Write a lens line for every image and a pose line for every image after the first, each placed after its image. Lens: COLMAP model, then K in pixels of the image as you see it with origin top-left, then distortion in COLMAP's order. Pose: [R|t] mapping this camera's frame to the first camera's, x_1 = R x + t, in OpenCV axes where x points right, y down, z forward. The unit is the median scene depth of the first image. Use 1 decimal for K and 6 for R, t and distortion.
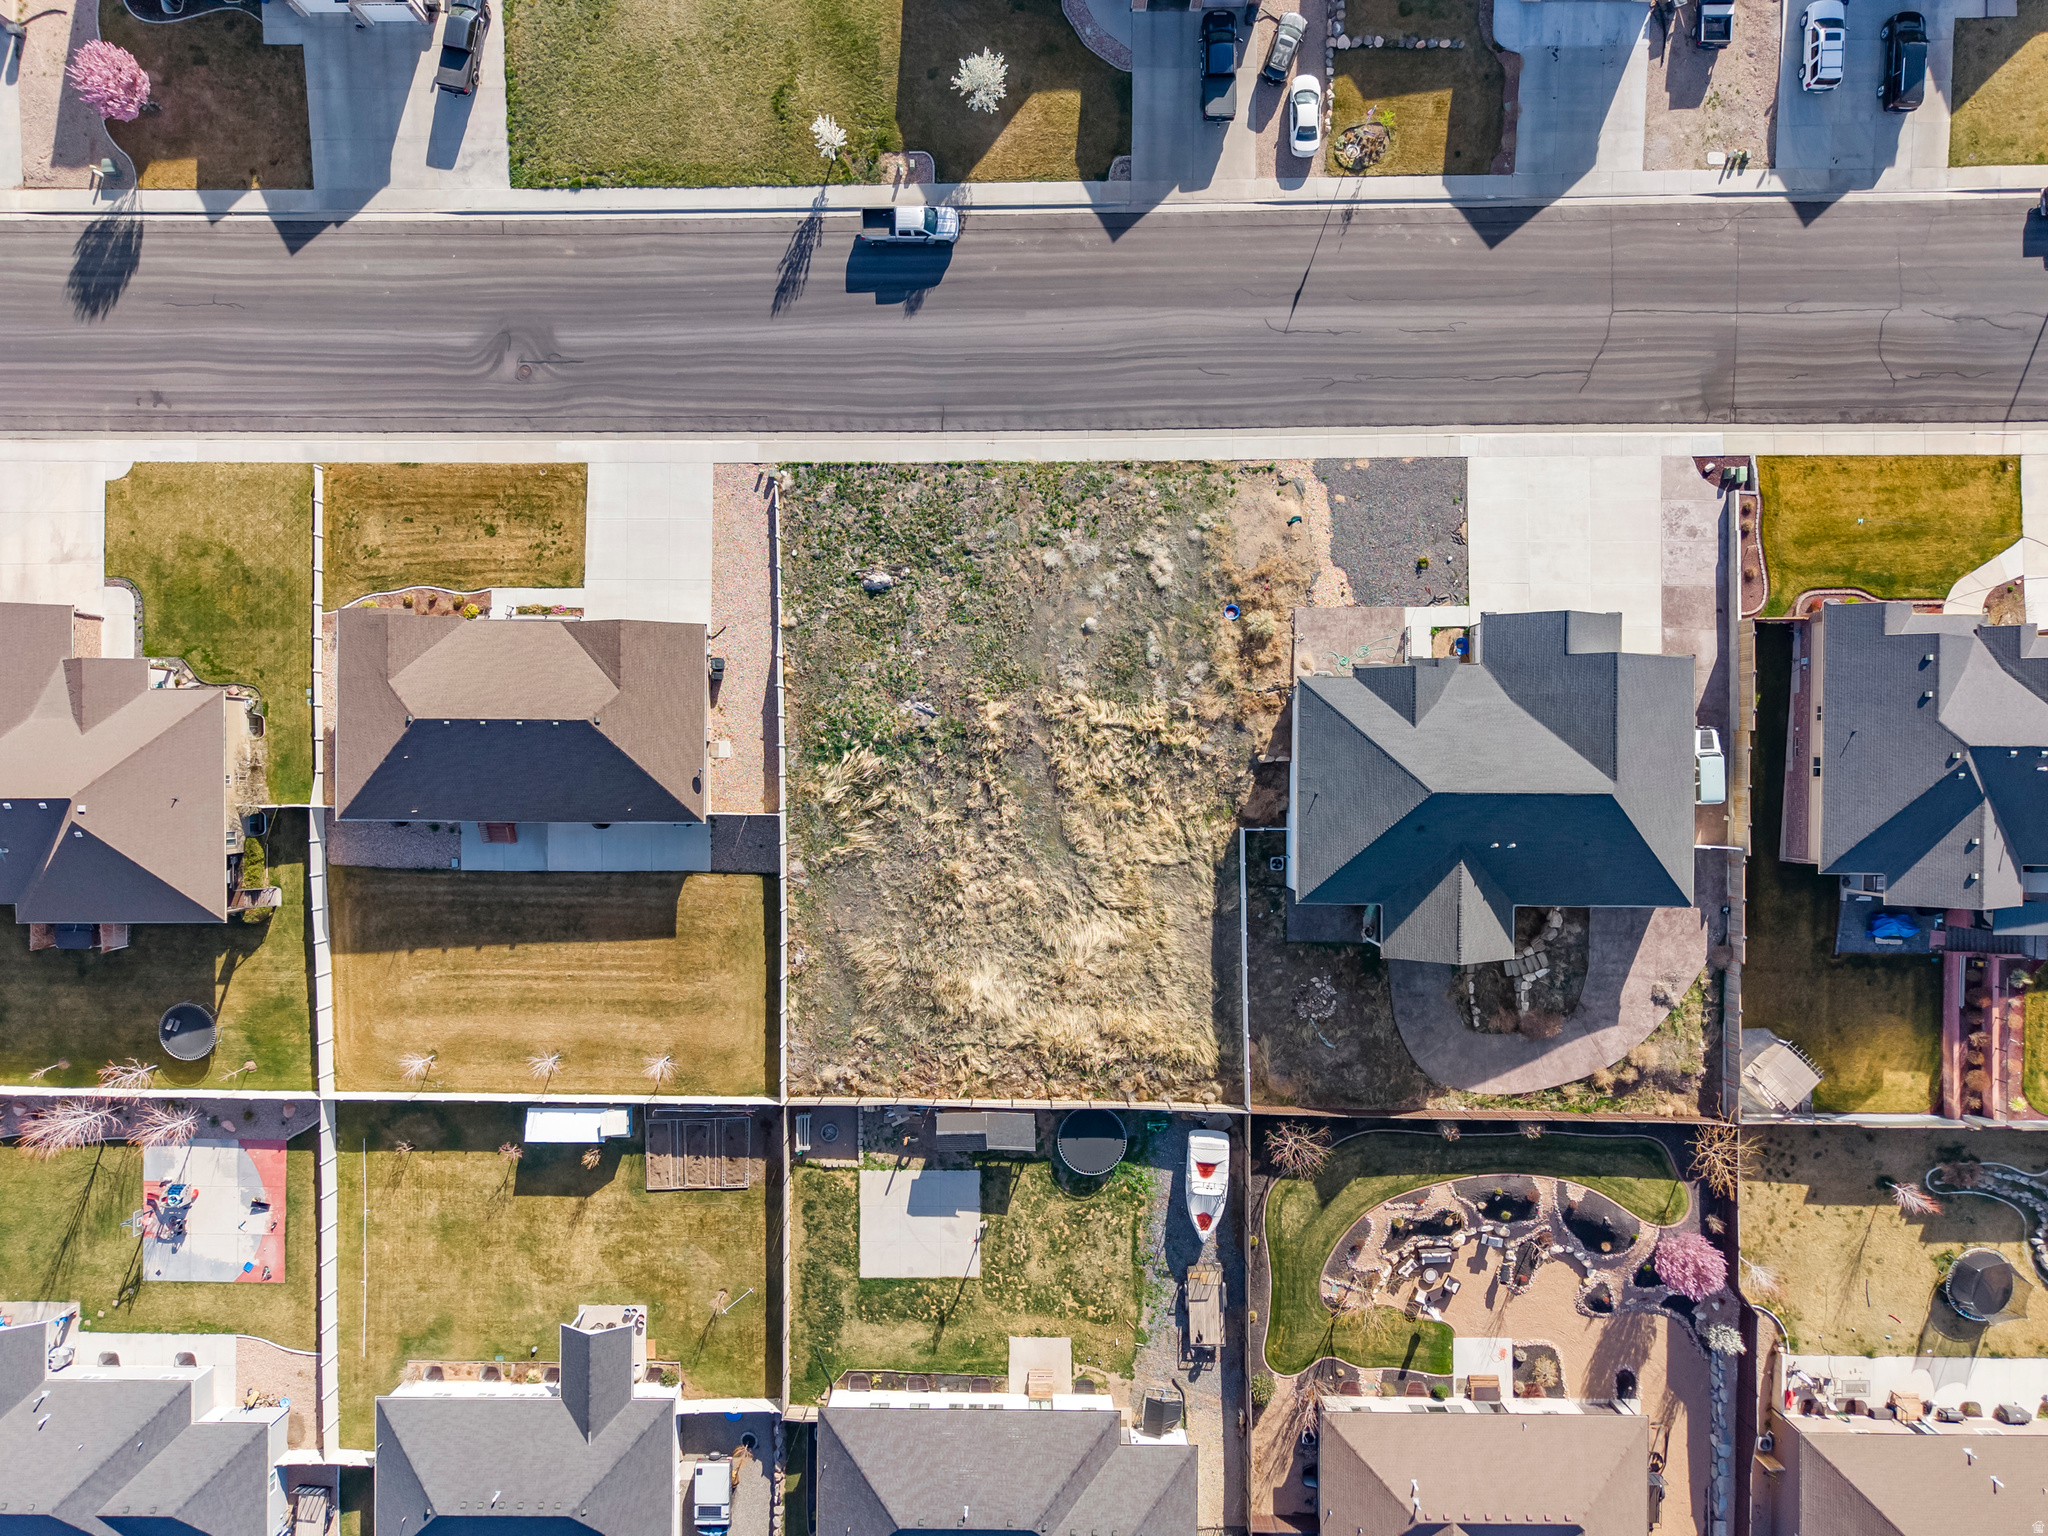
lens RADIAL K [[1368.9, 0, 1024.4], [0, 1368.9, 757.1], [0, 0, 1]] dist [0.080984, -0.109603]
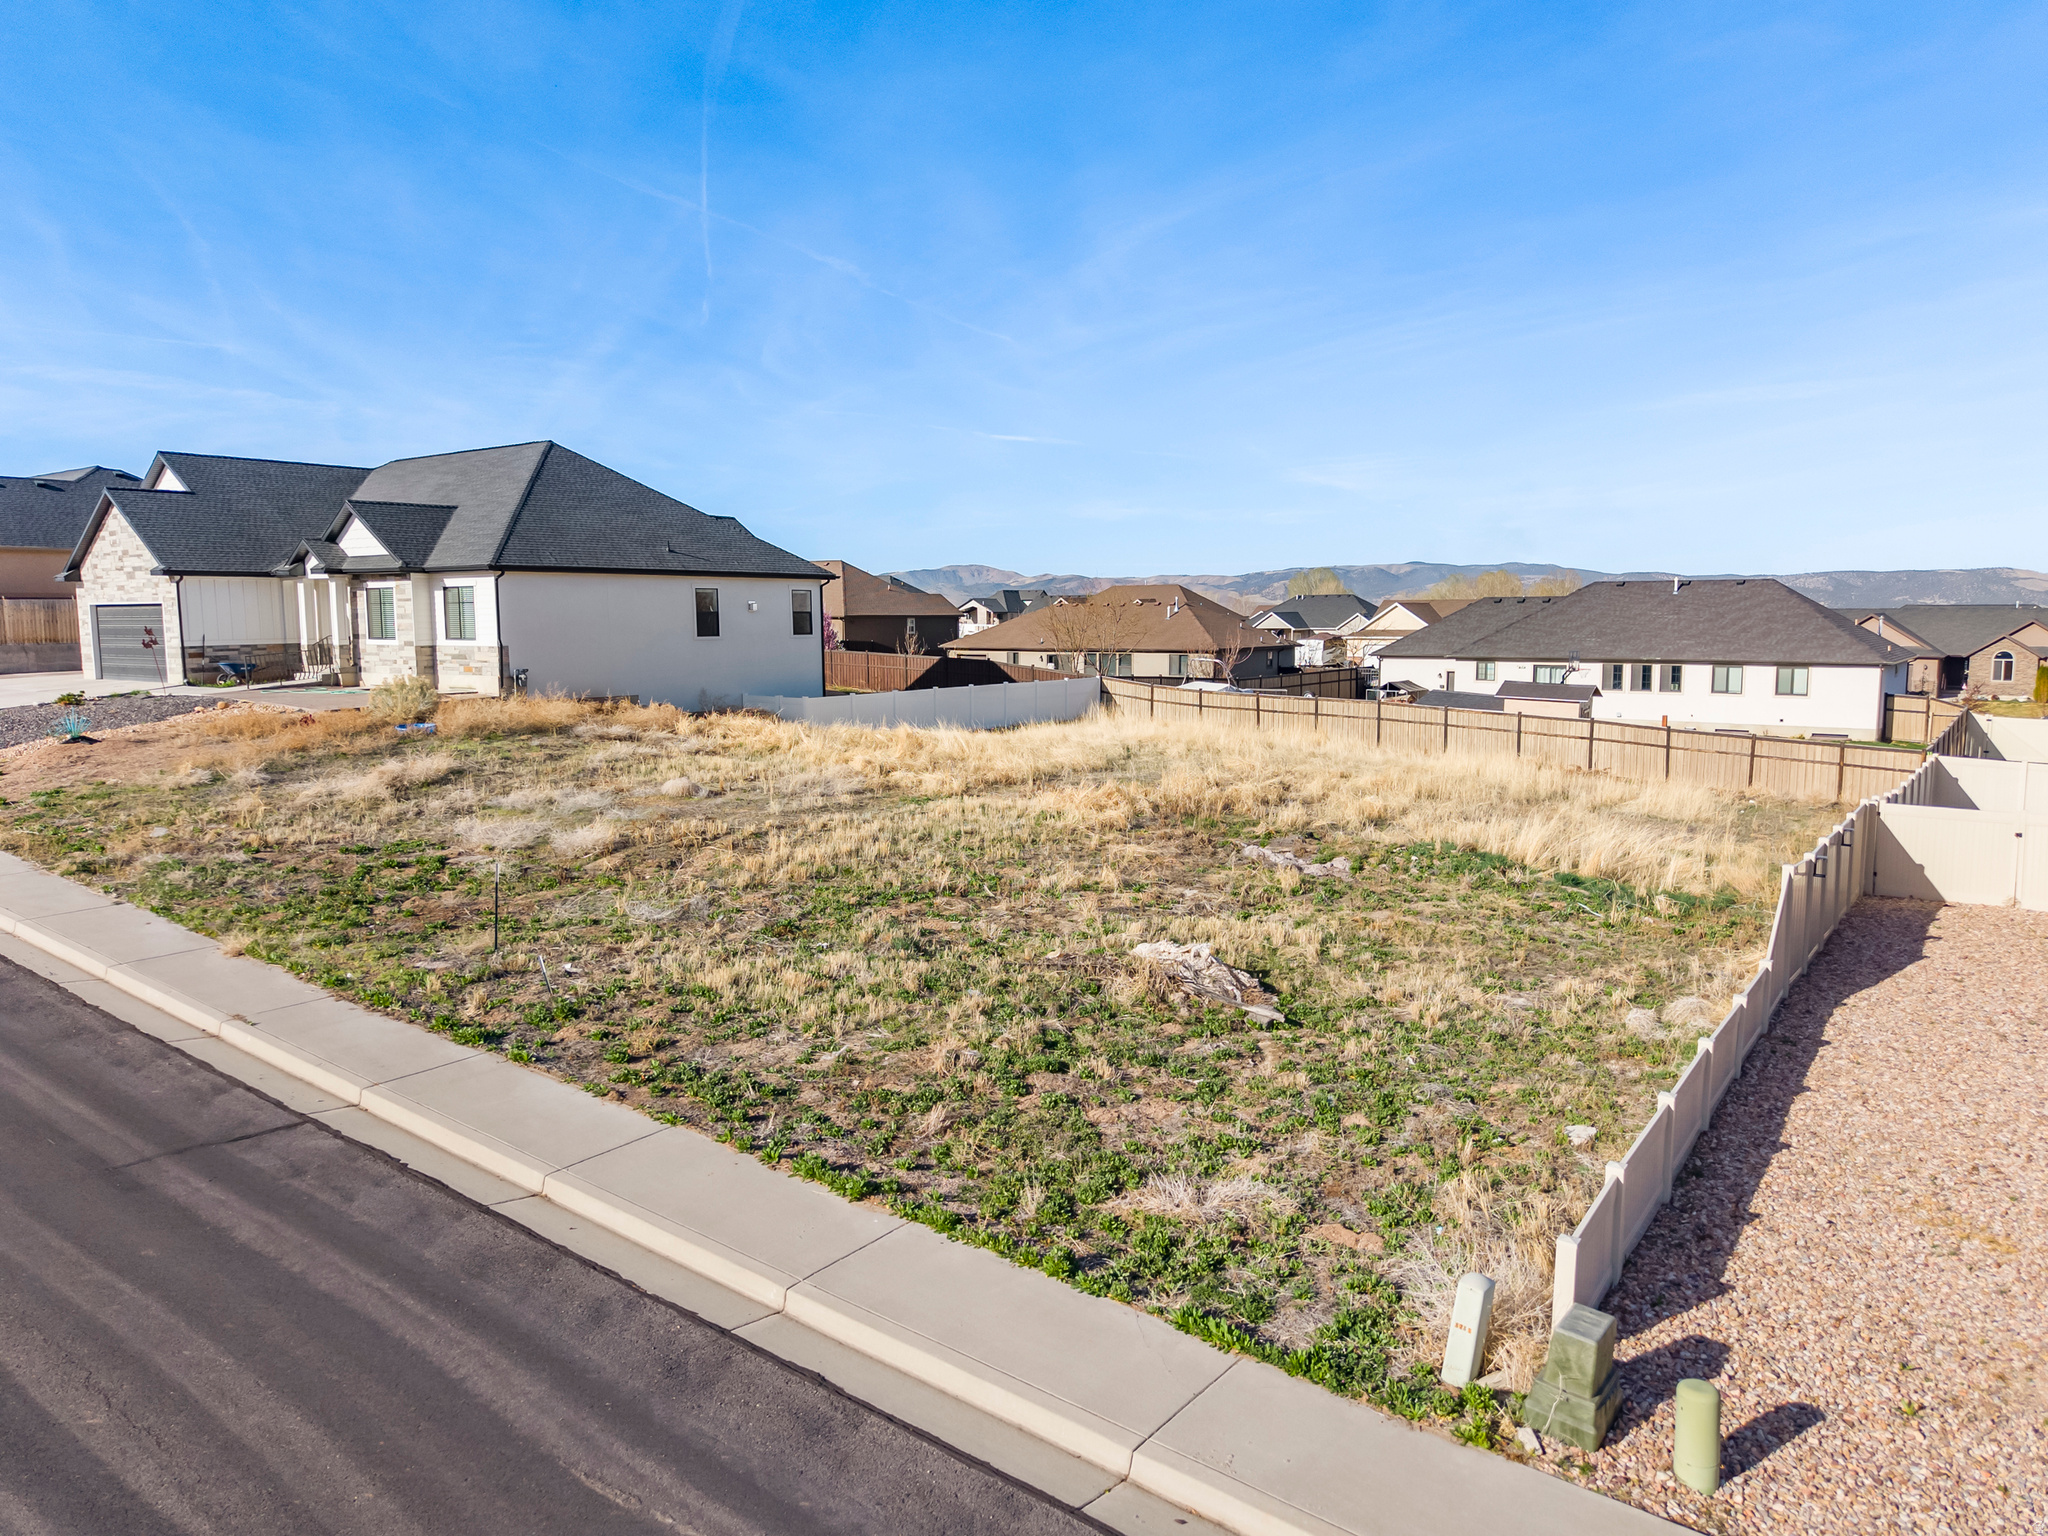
lens RADIAL K [[1399.6, 0, 1026.6], [0, 1399.6, 773.1], [0, 0, 1]] dist [0.006636, -0.002791]
pose [[-0.804613, -0.053382, 0.591395, -0.209670], [0.593588, -0.098933, 0.798665, -0.309287], [0.015874, 0.993661, 0.111290, 0.949504]]
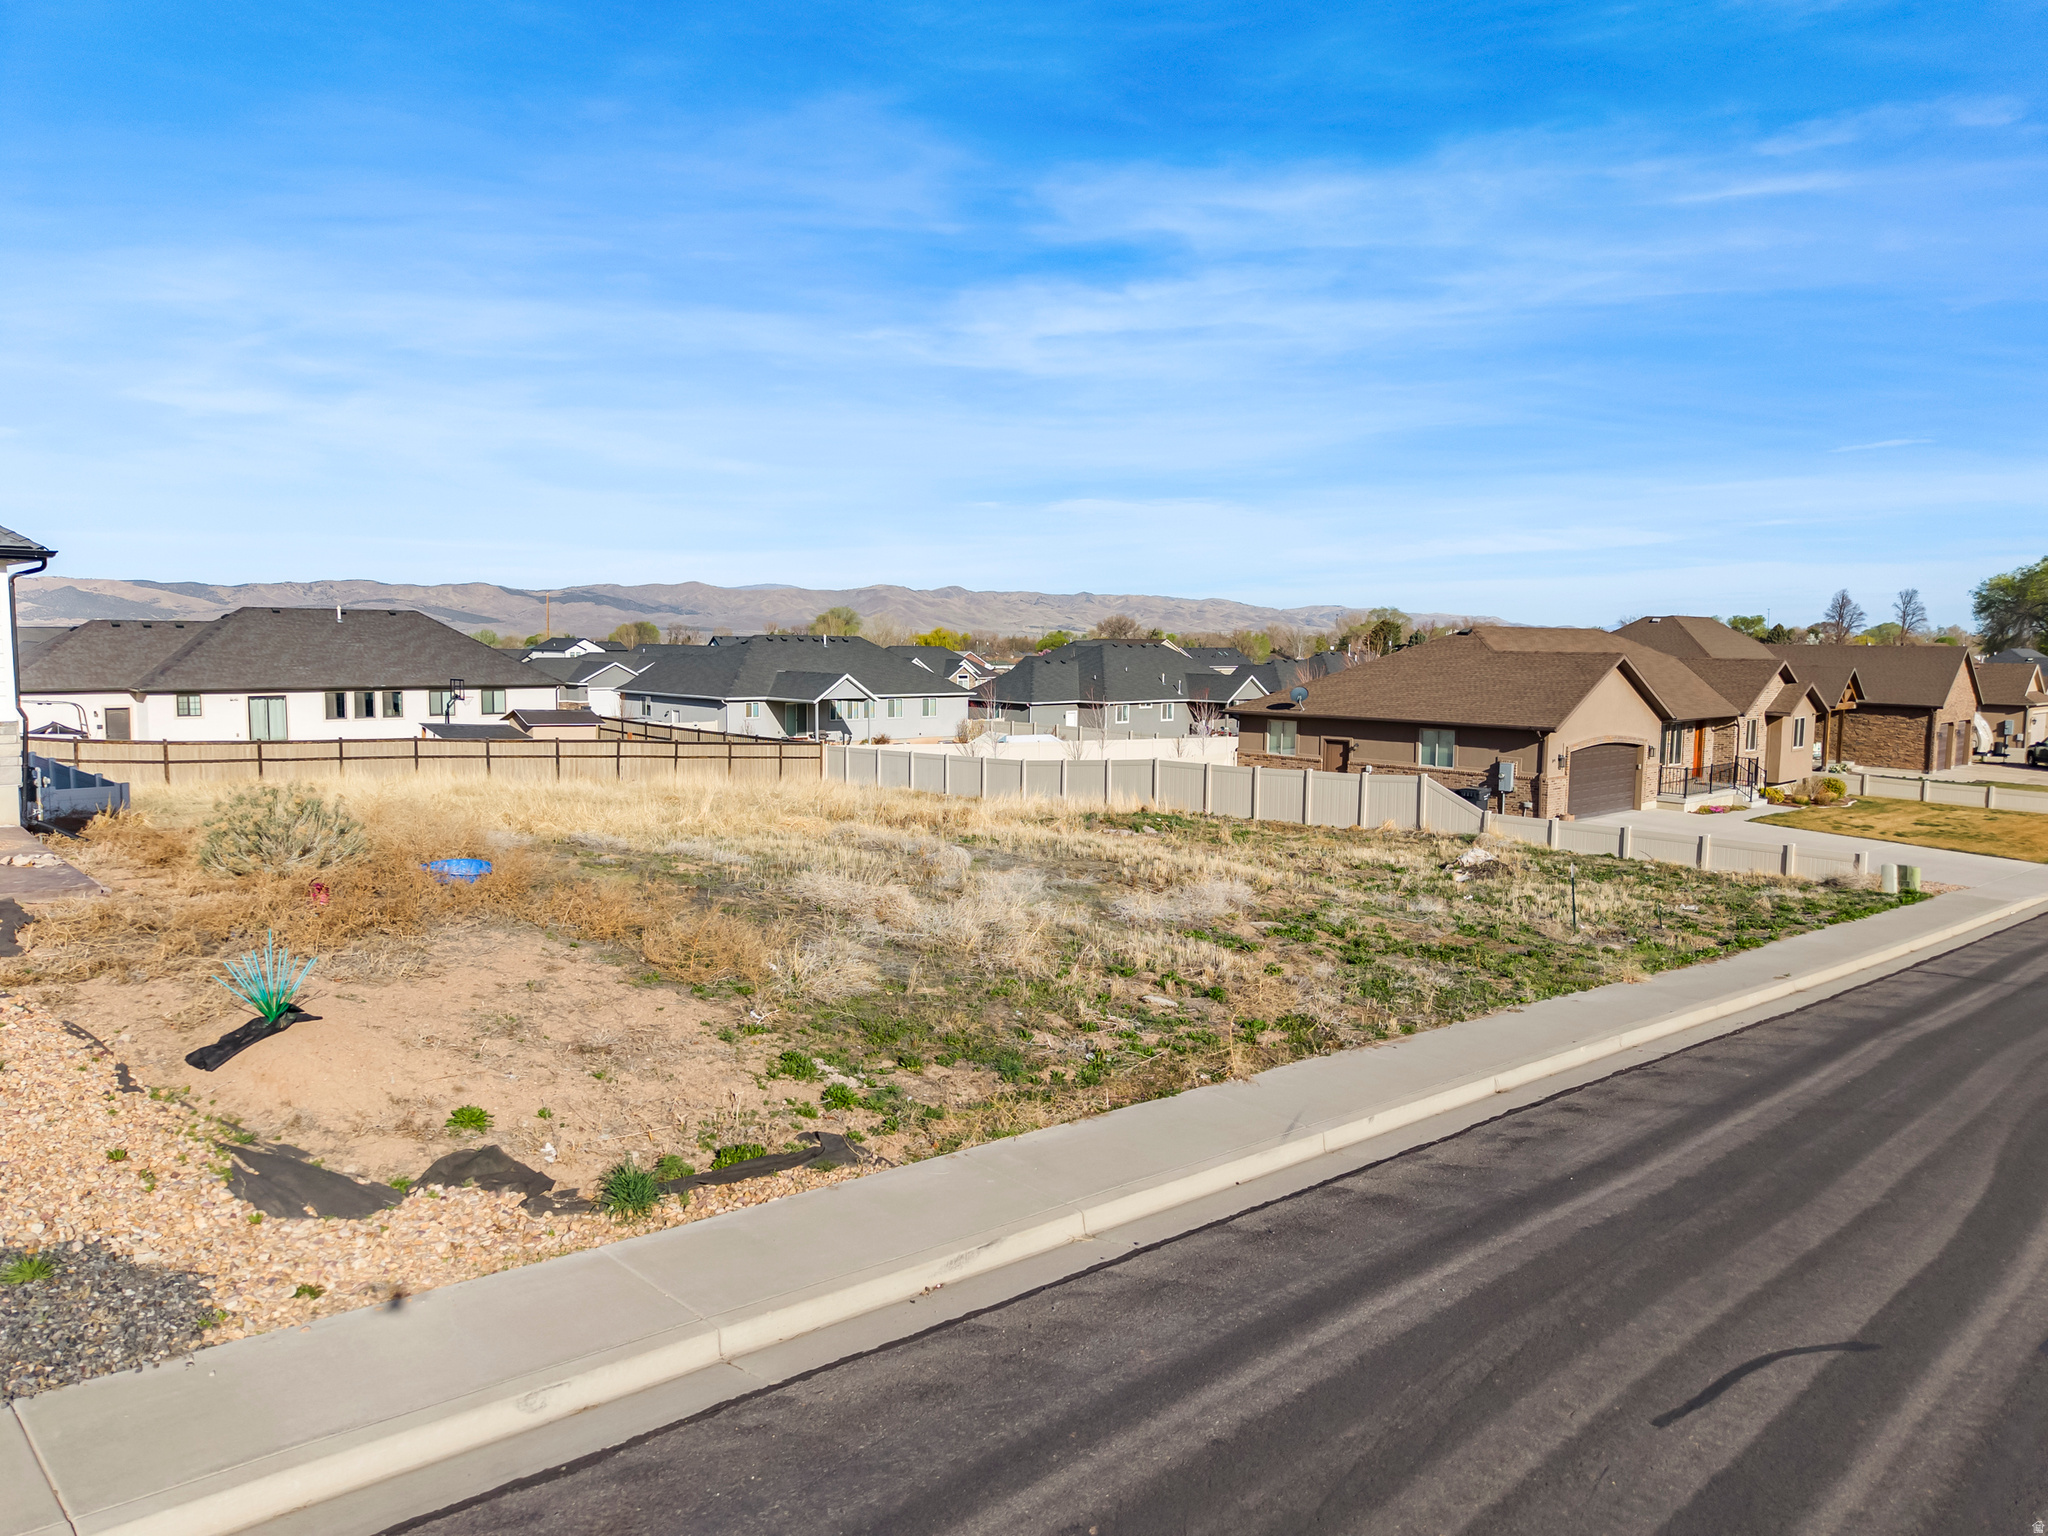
lens RADIAL K [[1368.9, 0, 1024.4], [0, 1368.9, 757.1], [0, 0, 1]] dist [0.080984, -0.109603]
pose [[-0.715381, 0.059881, -0.696164, 0.227823], [-0.698680, -0.073769, 0.711621, -0.302599], [-0.008743, 0.995476, 0.094611, 0.941162]]
